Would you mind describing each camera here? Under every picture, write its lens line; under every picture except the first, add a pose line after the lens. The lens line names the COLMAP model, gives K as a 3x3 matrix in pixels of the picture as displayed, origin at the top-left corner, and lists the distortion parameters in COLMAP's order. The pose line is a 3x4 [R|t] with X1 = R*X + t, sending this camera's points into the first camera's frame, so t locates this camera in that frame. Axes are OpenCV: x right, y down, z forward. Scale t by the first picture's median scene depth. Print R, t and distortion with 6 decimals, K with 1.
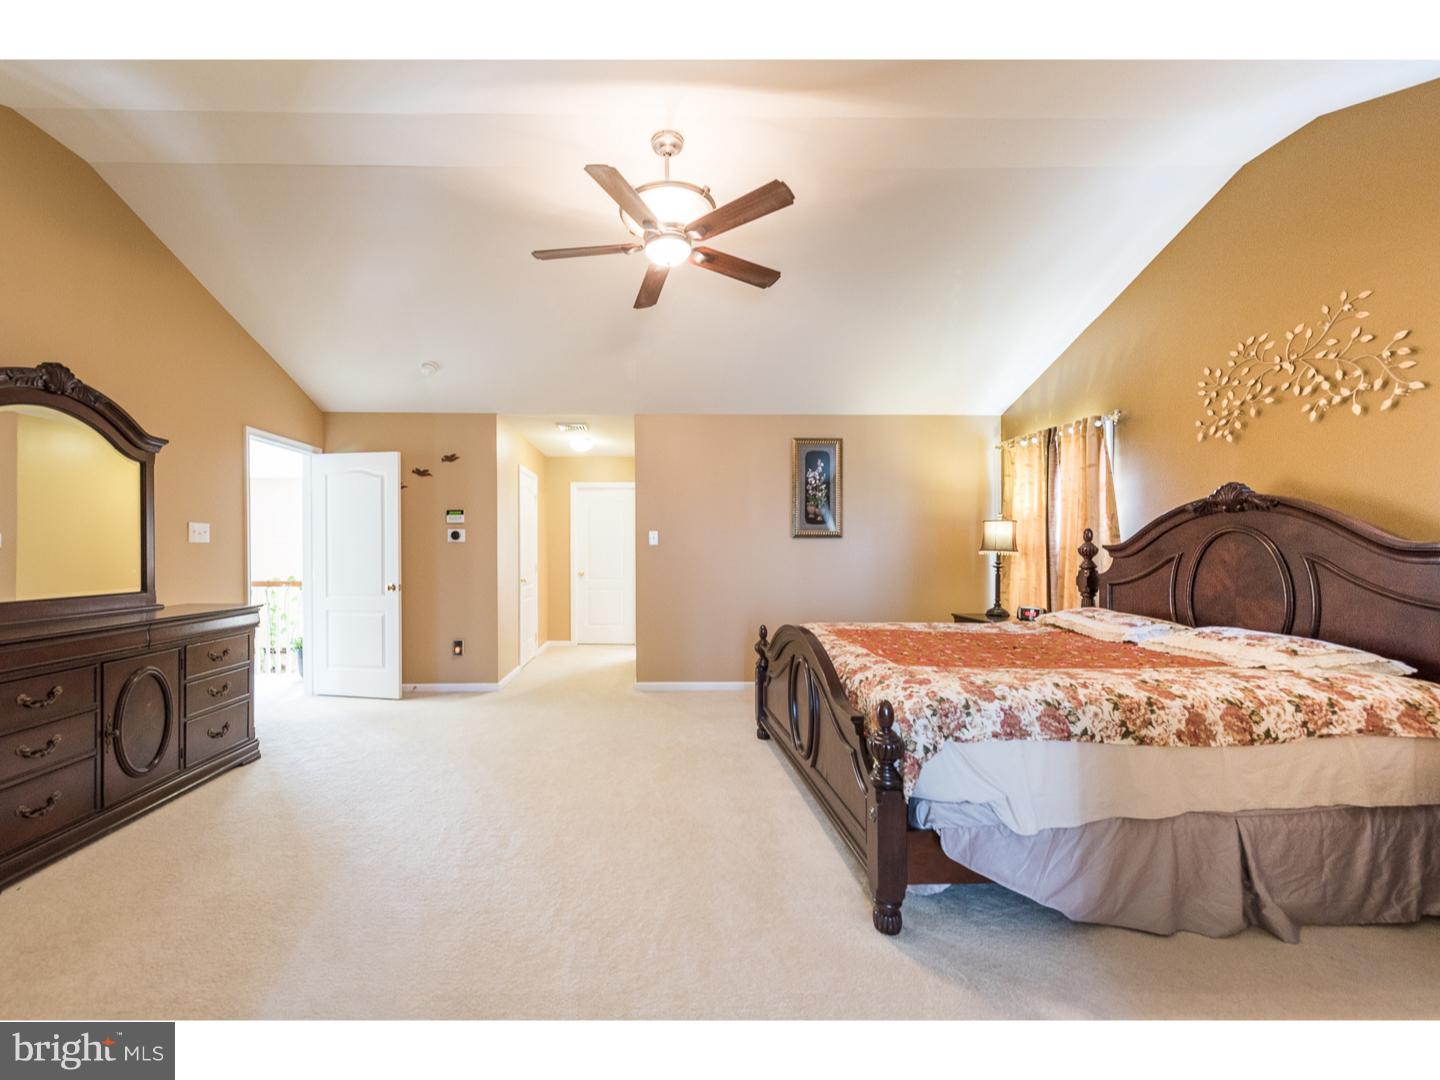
lens RADIAL K [[578.3, 0, 718.3], [0, 578.3, 551.3], [0, 0, 1]] dist [-0.002308, -0.000440]
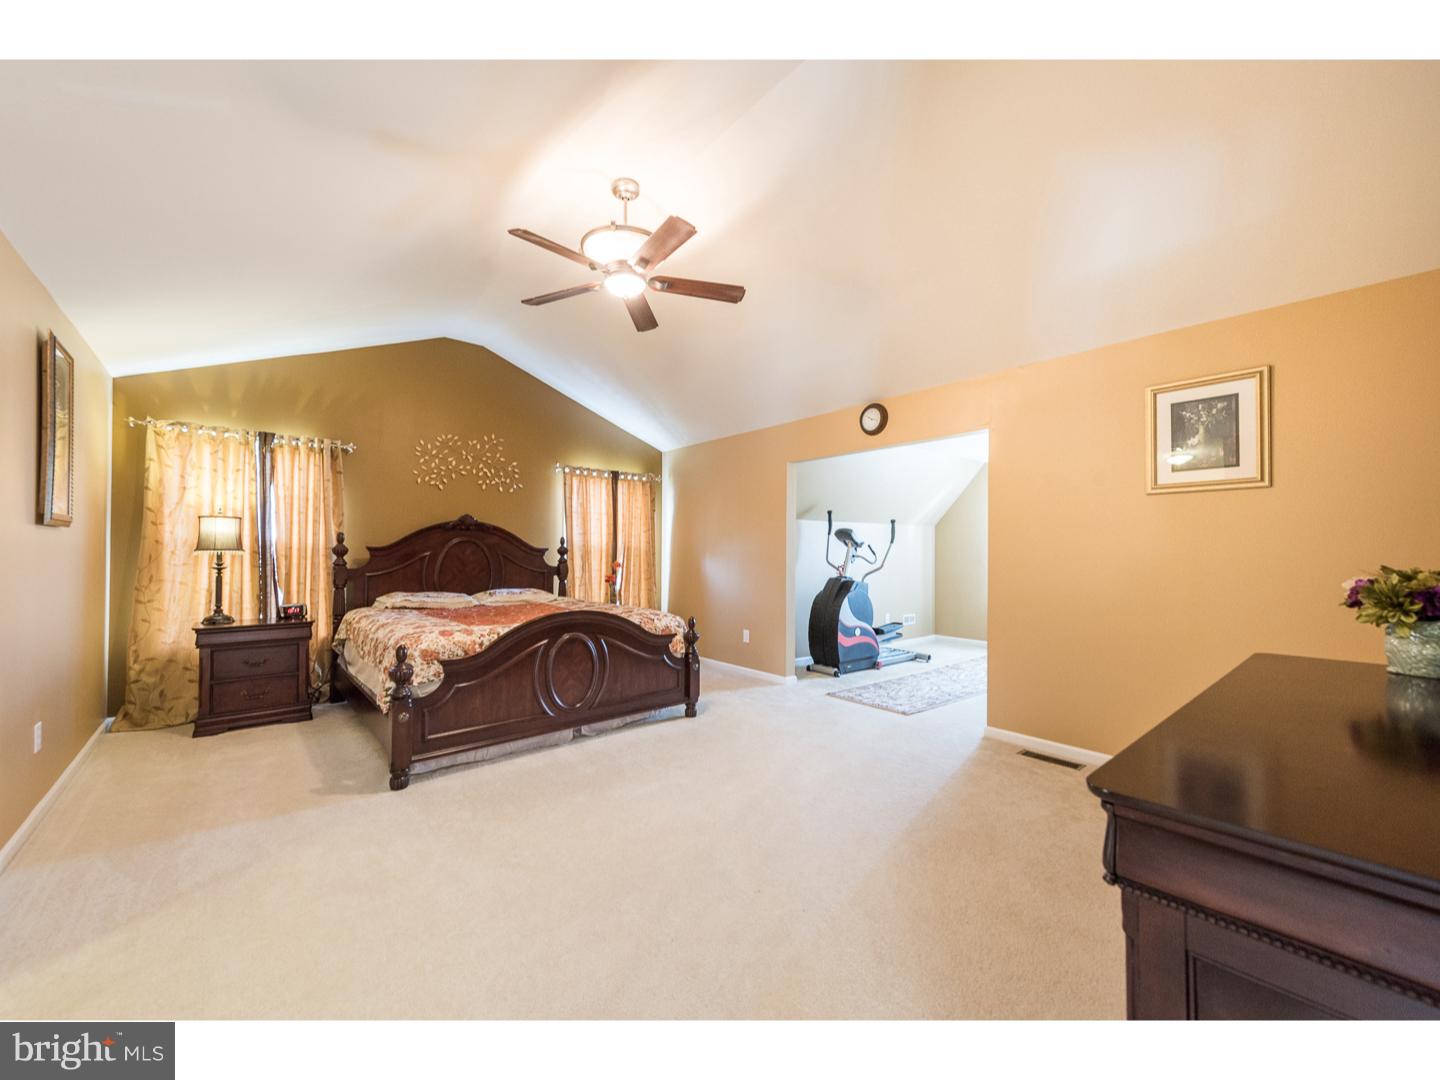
lens RADIAL K [[578.3, 0, 719.7], [0, 578.3, 542.1], [0, 0, 1]] dist [-0.002308, -0.000440]
pose [[-0.574982, 0.012507, 0.818071, -0.999707], [0.000656, 0.999890, -0.014826, 0.000458], [-0.818166, -0.007988, -0.574927, 1.255689]]
